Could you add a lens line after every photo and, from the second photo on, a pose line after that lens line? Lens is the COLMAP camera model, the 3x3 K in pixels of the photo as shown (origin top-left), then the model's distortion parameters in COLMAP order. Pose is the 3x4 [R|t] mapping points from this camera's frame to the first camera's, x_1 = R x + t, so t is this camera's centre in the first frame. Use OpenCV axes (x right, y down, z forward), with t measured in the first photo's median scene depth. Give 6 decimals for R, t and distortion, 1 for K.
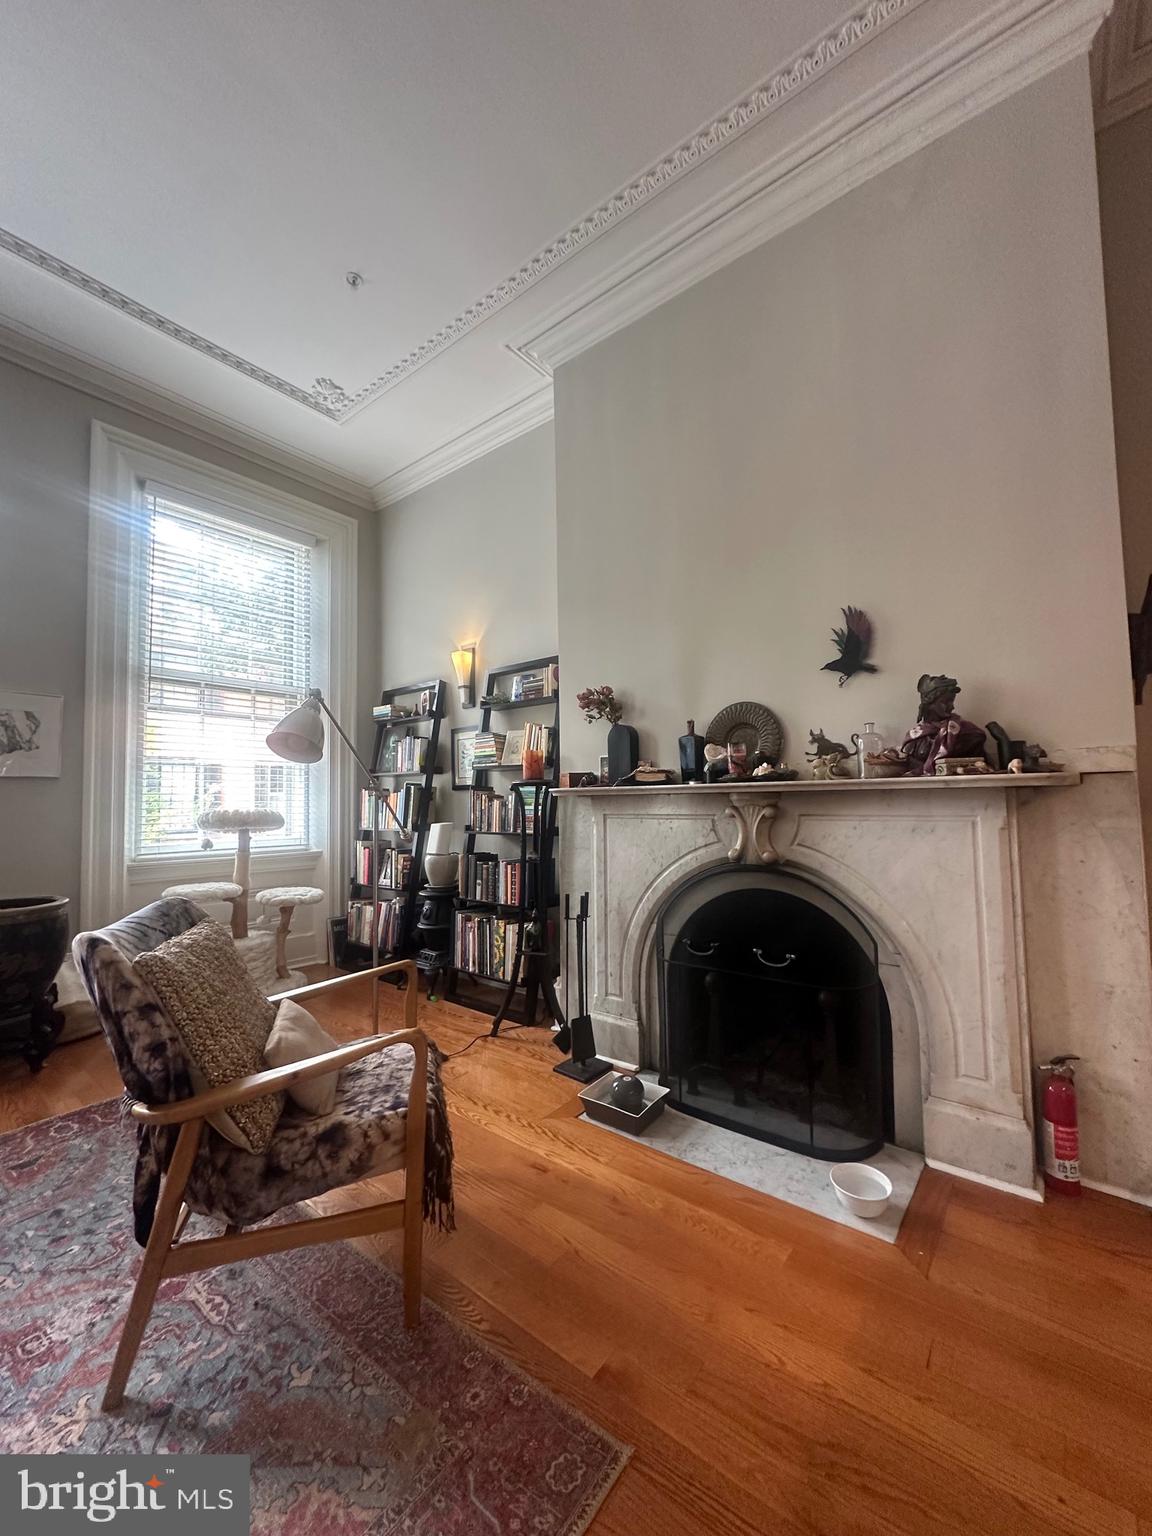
lens RADIAL K [[608.5, 0, 577.7], [0, 608.5, 768.8], [0, 0, 1]] dist [-0.003853, 0.000931]
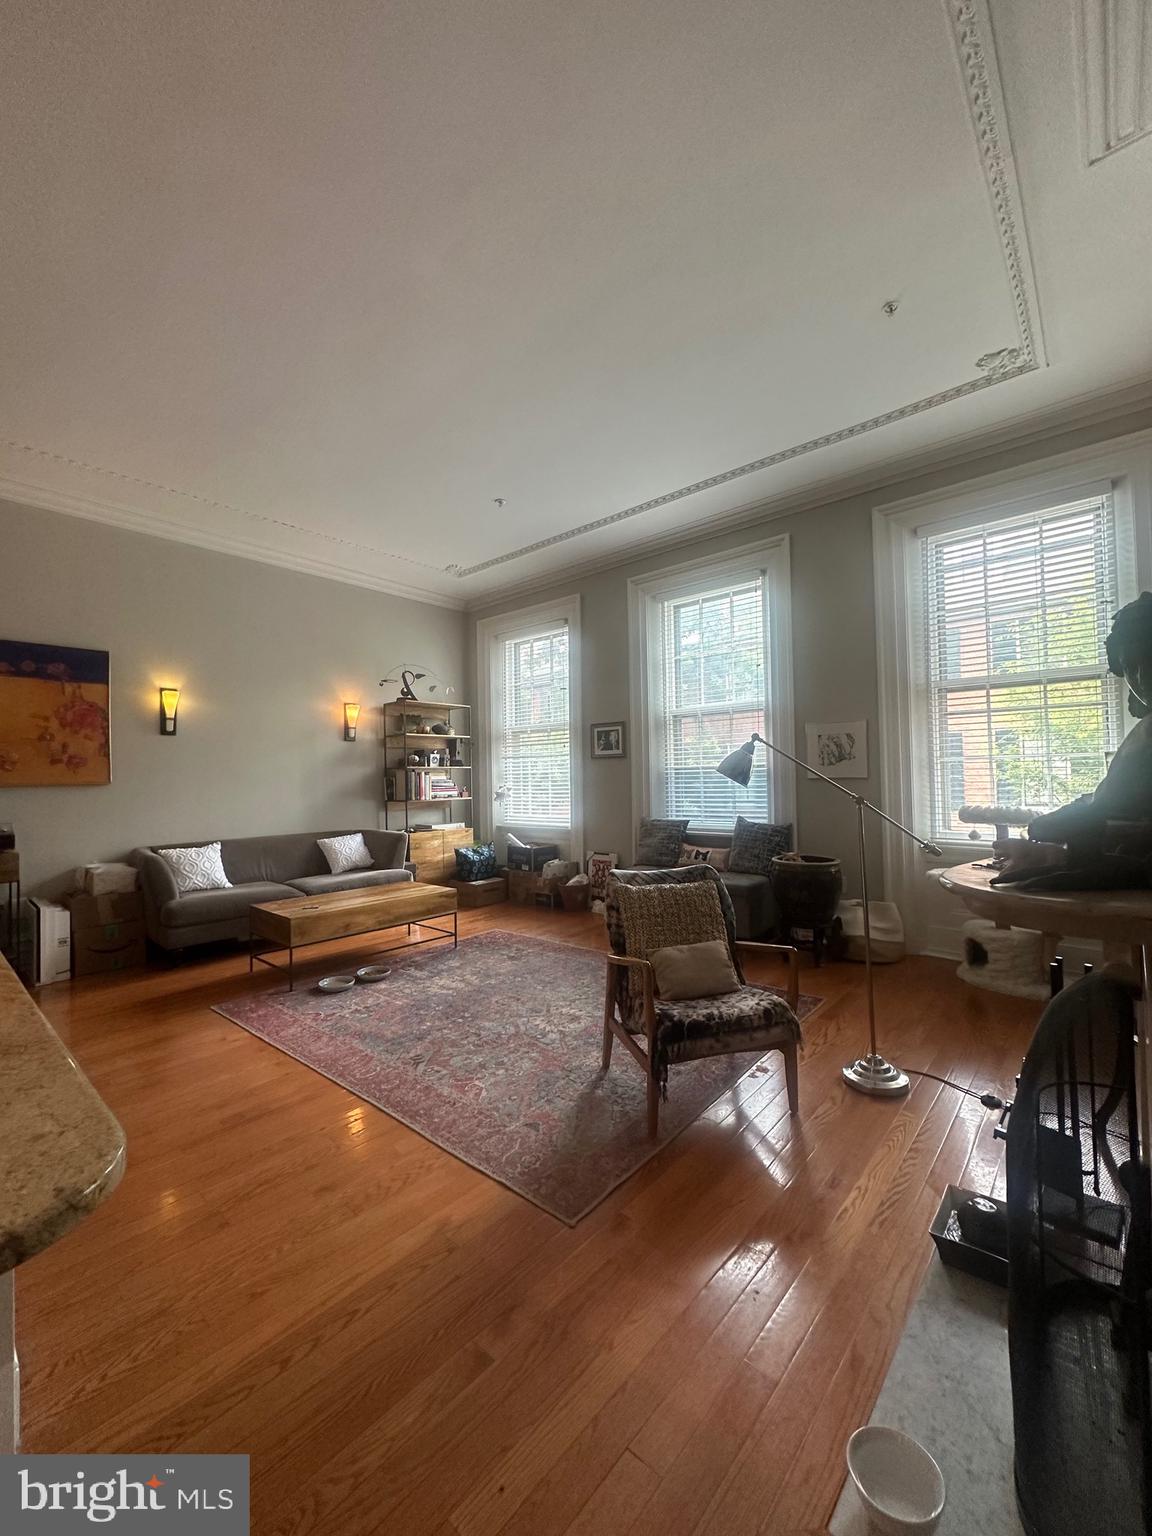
lens RADIAL K [[608.5, 0, 576.7], [0, 608.5, 766.6], [0, 0, 1]] dist [-0.003853, 0.000931]
pose [[-0.050556, -0.008612, -0.998684, 0.674464], [0.068305, 0.997592, -0.012060, -0.044881], [0.996383, -0.068824, -0.049846, 0.450190]]
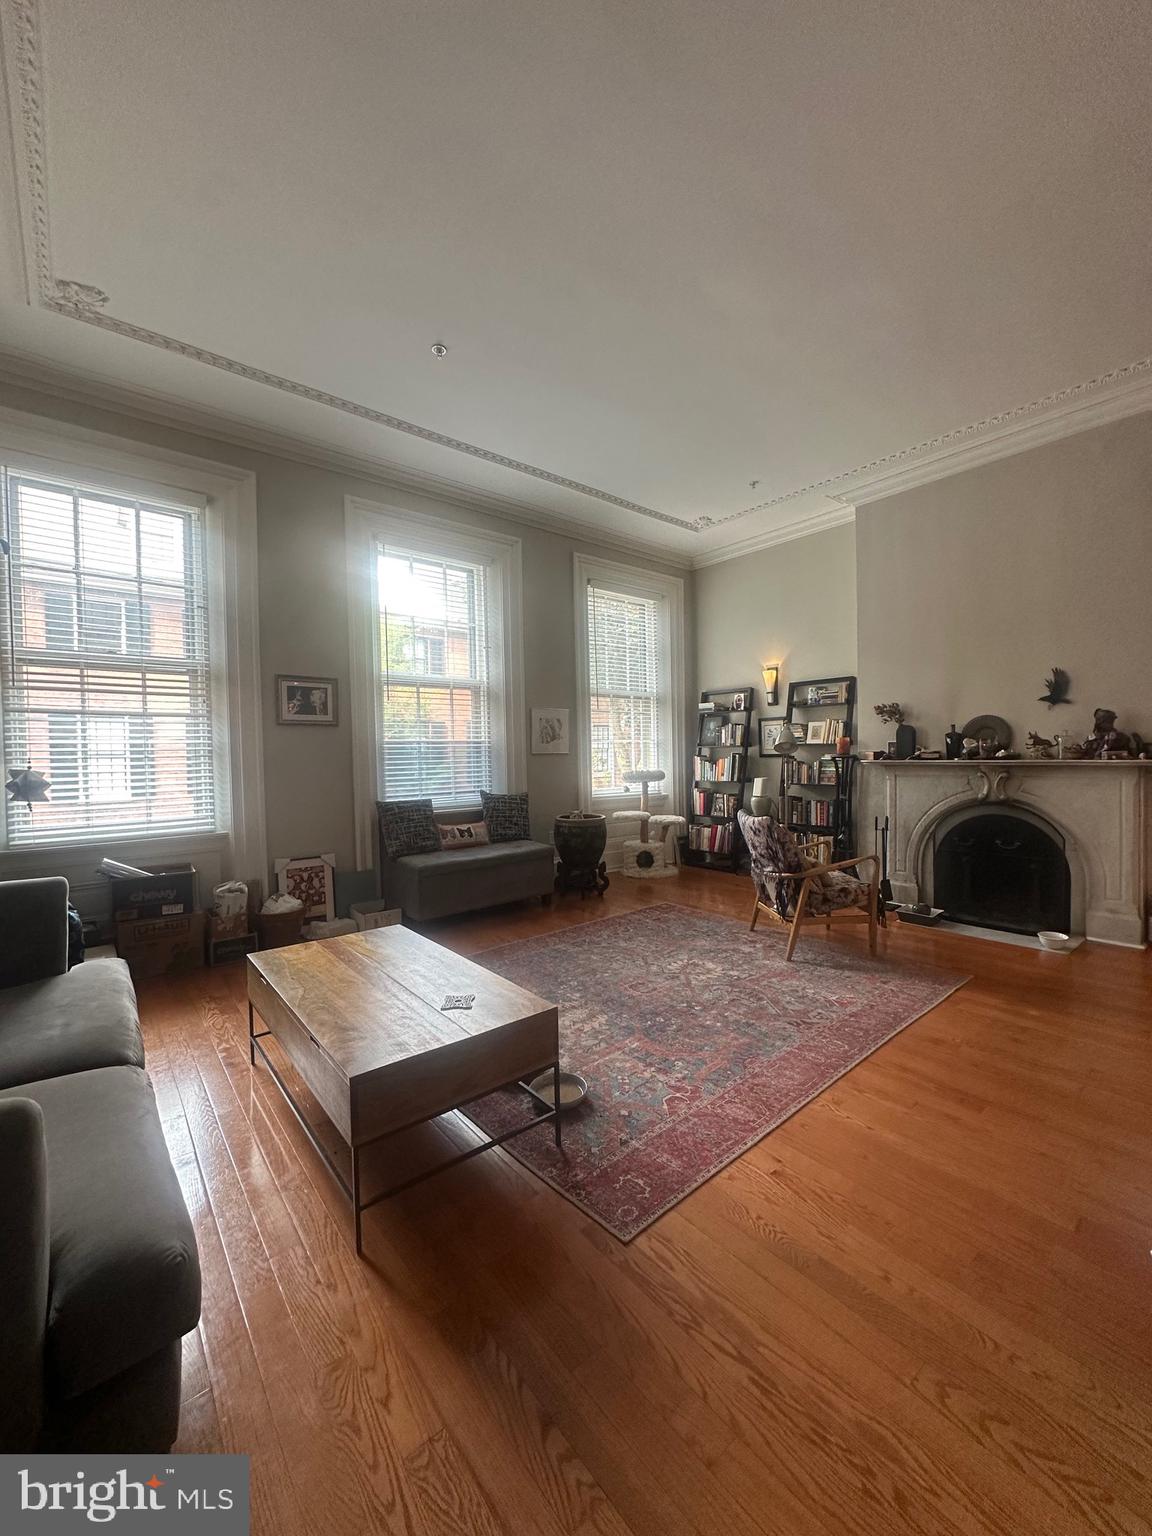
lens RADIAL K [[608.5, 0, 576.1], [0, 608.5, 768.0], [0, 0, 1]] dist [-0.003853, 0.000931]
pose [[0.977614, 0.003049, -0.210384, -0.493656], [0.013634, 0.996875, 0.077804, -0.097252], [0.209964, -0.078930, 0.974518, -0.948545]]
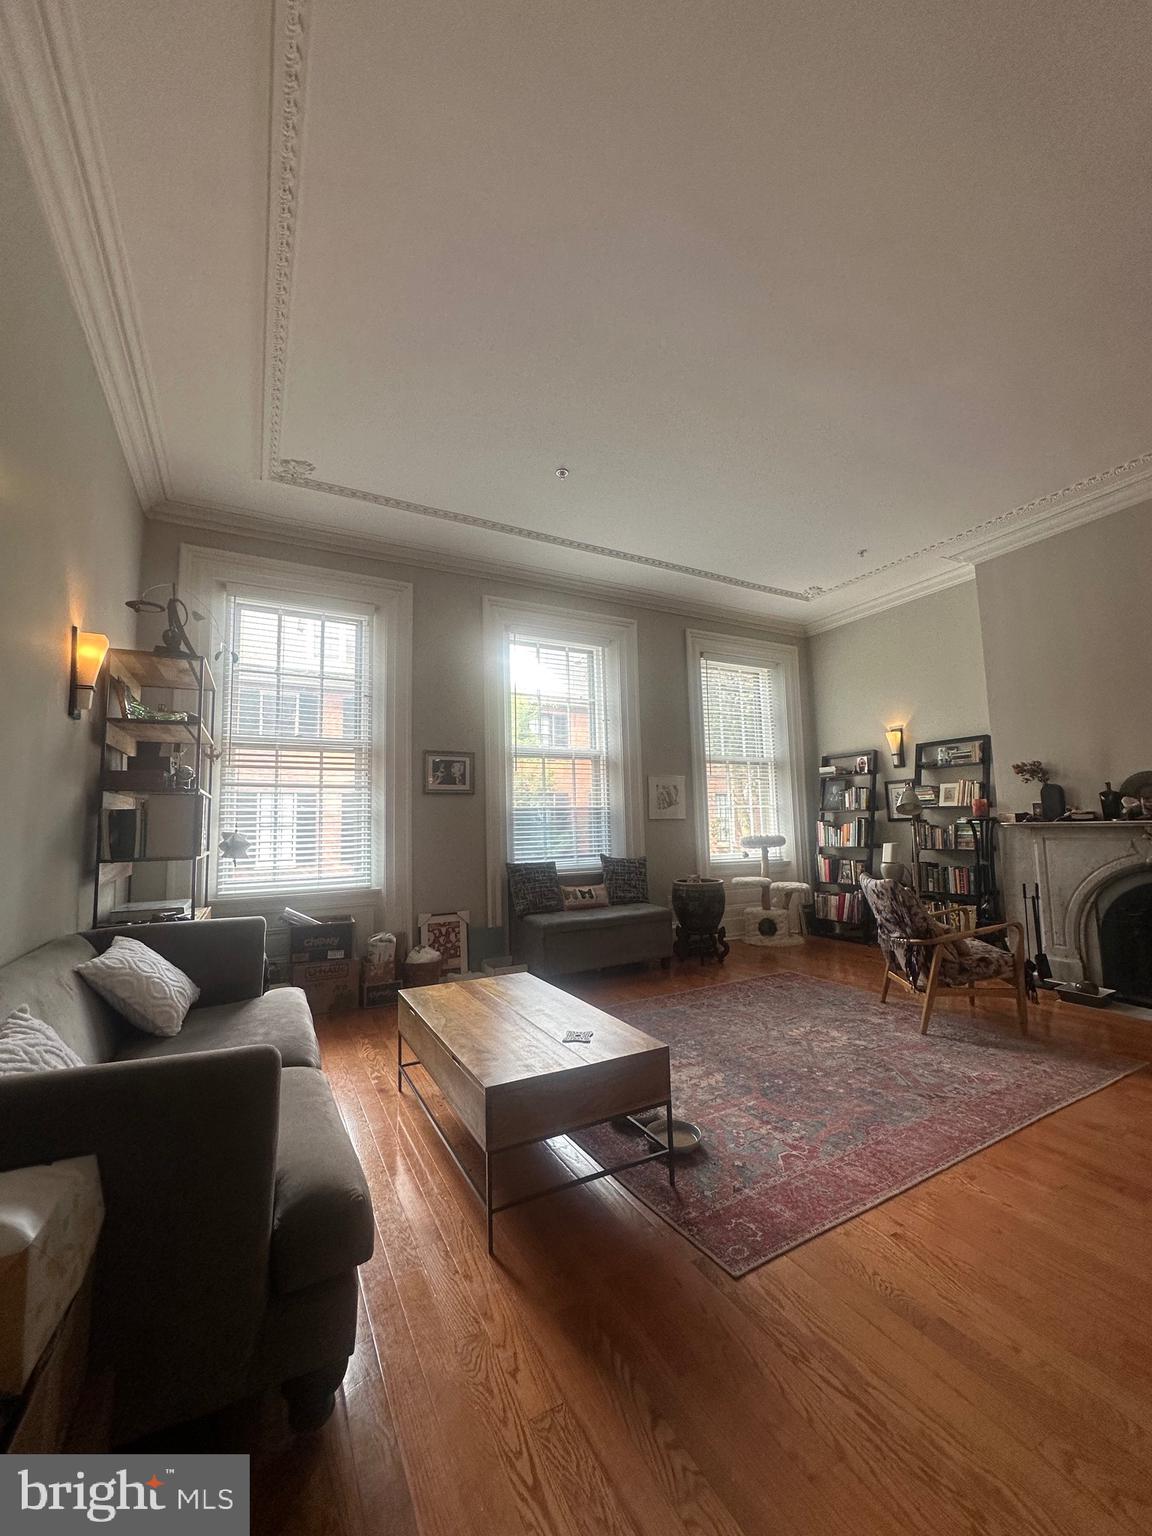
lens RADIAL K [[608.5, 0, 576.0], [0, 608.5, 768.0], [0, 0, 1]] dist [-0.003853, 0.000931]
pose [[0.916538, -0.044478, -0.397467, -0.452038], [0.029864, 0.998634, -0.042885, -0.082912], [0.398831, 0.027436, 0.916614, -1.036402]]
